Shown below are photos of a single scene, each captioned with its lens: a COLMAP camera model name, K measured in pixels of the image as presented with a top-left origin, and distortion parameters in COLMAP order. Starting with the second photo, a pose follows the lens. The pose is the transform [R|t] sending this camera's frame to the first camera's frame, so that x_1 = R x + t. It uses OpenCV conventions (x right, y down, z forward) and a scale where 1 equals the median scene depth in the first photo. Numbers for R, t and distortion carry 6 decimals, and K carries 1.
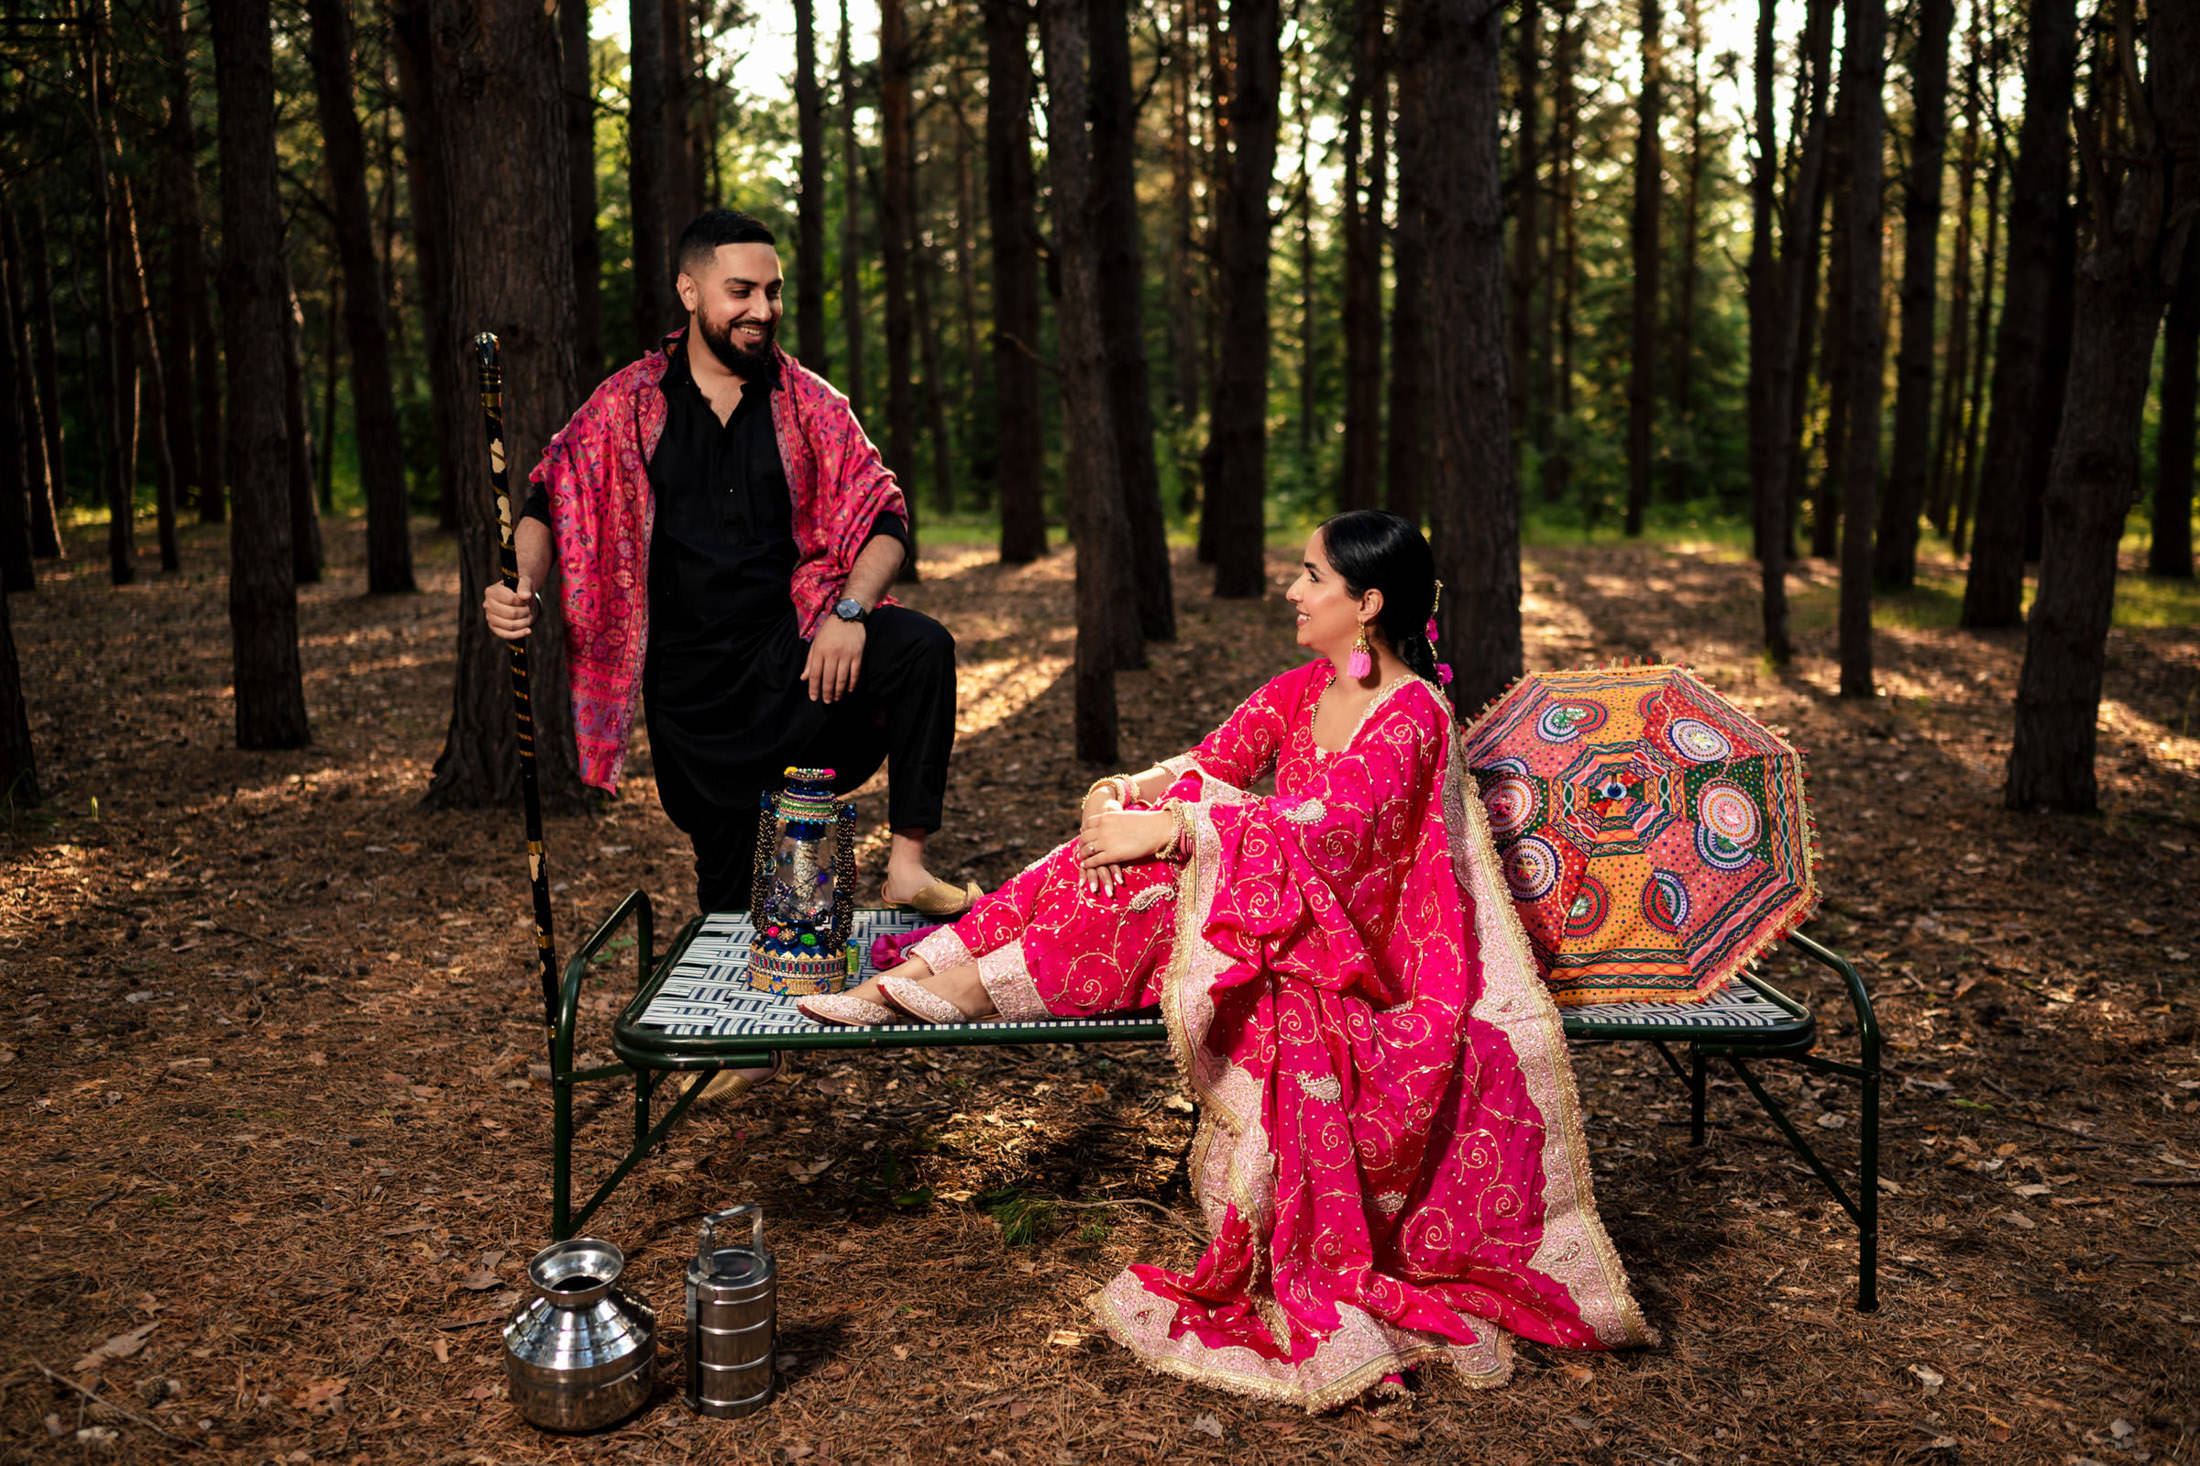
lens RADIAL K [[2114.0, 0, 1121.4], [0, 2114.0, 735.8], [0, 0, 1]] dist [-0.007065, -0.002558]
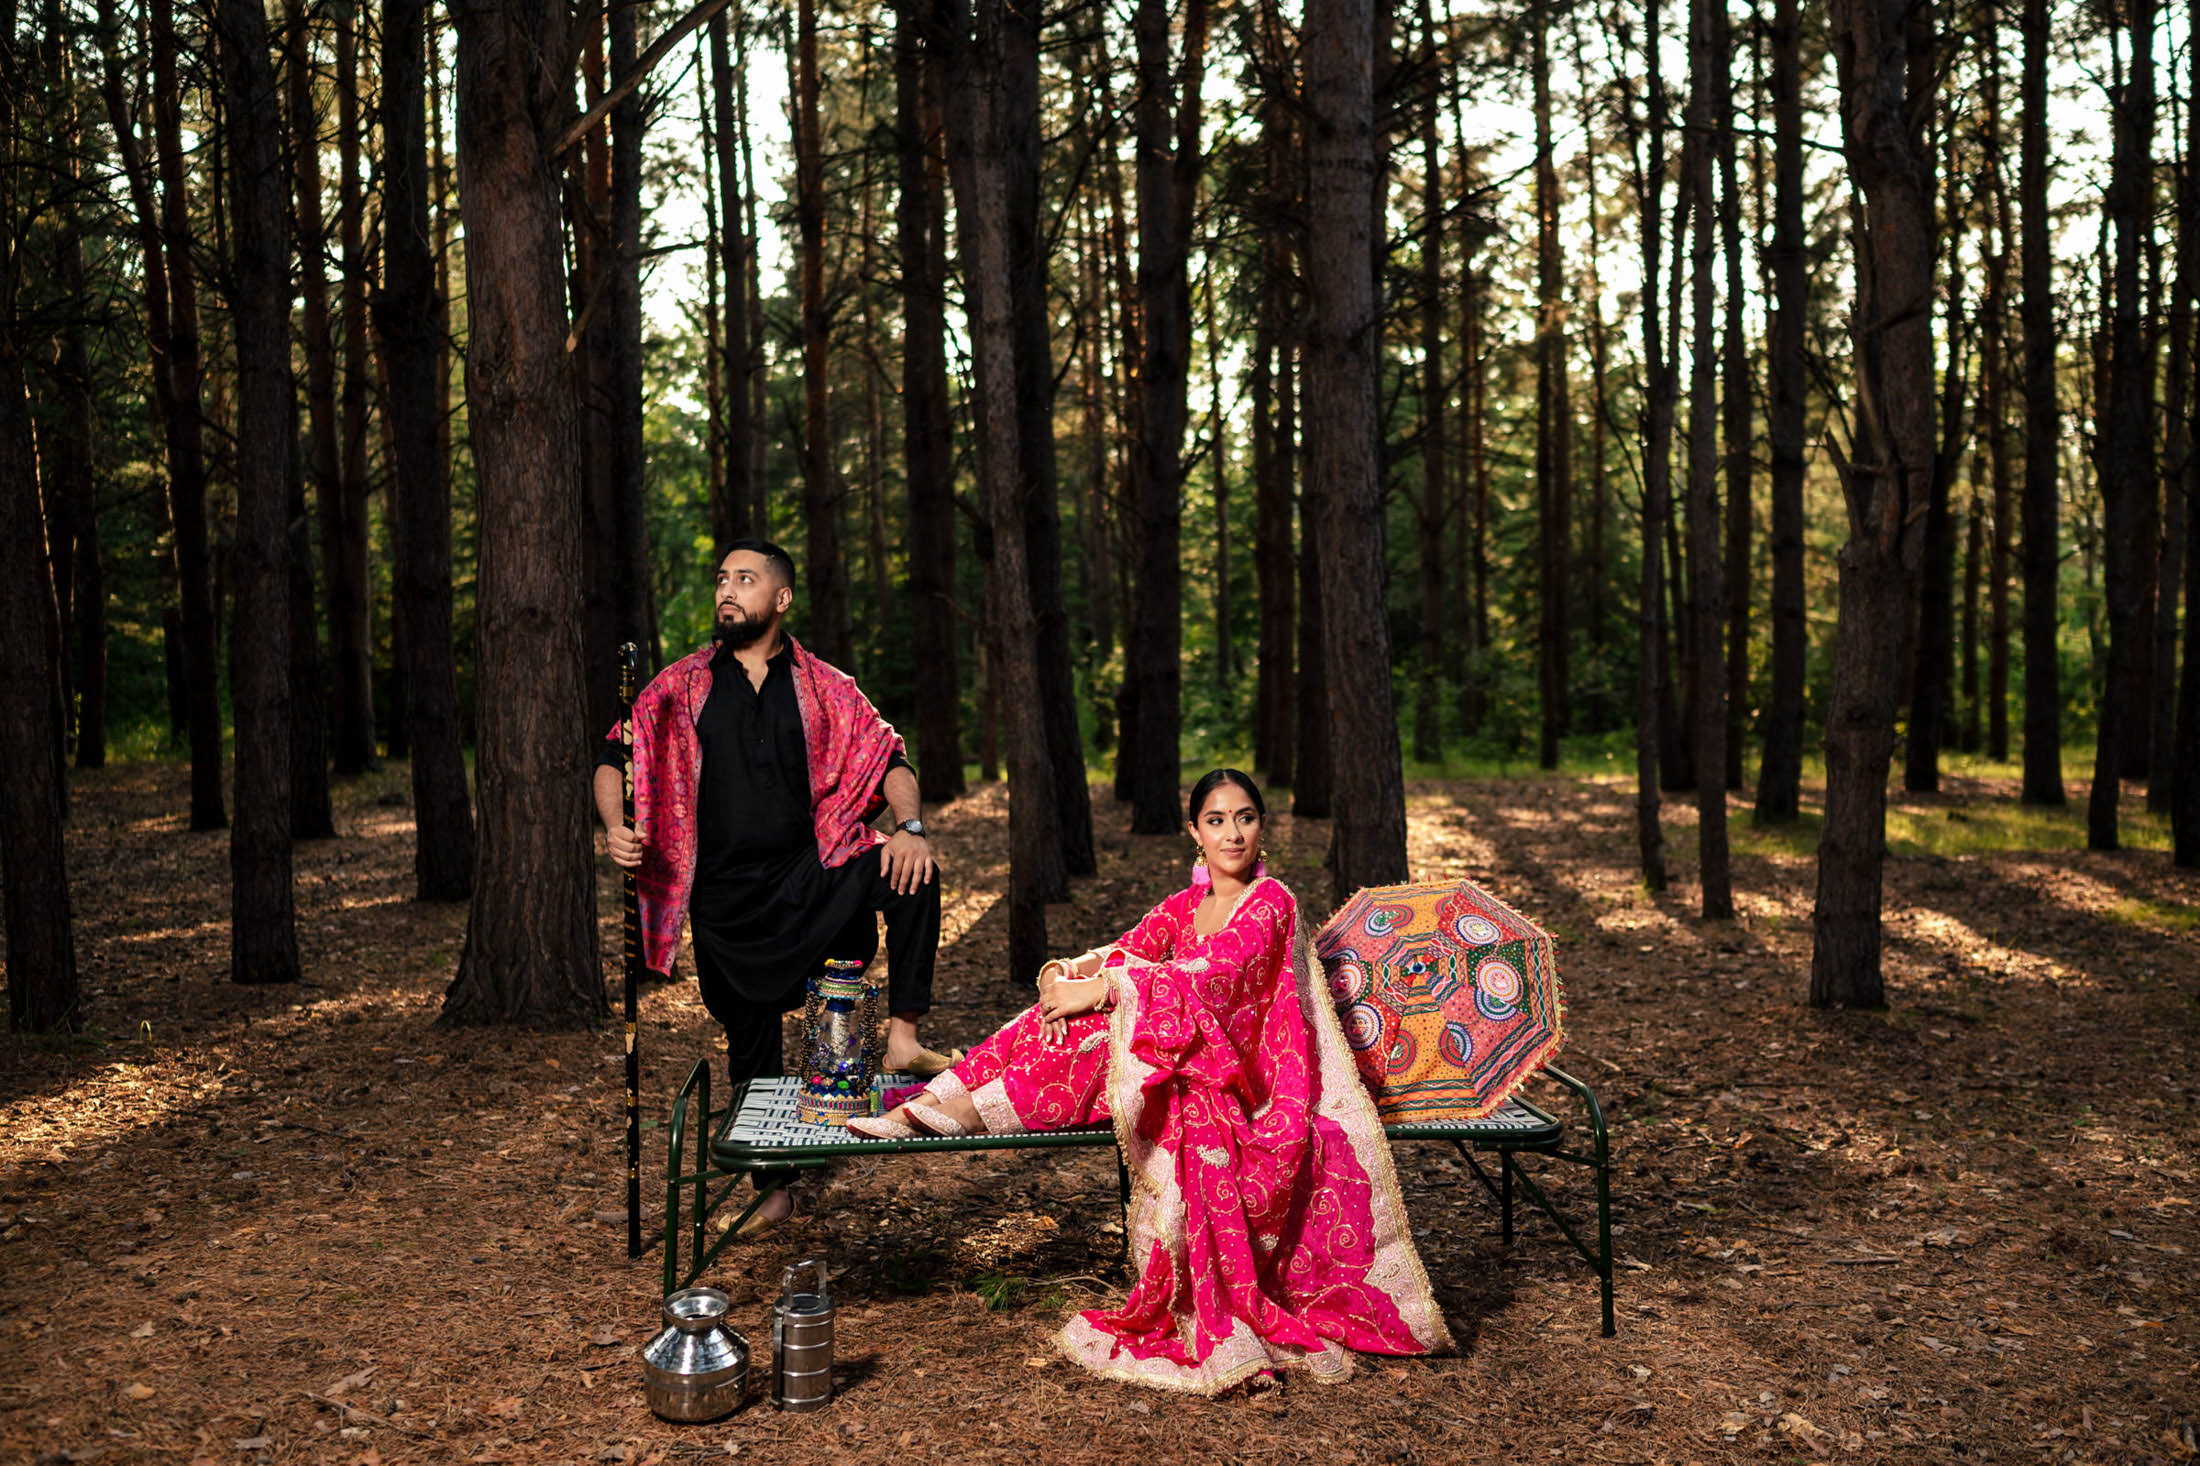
lens RADIAL K [[2256.4, 0, 1192.4], [0, 2256.4, 670.2], [0, 0, 1]] dist [-0.009759, -0.005398]
pose [[0.997423, -0.005720, 0.071513, -0.021541], [0.015519, 0.990417, -0.137234, 0.029239], [-0.070043, 0.137990, 0.987954, -0.429200]]
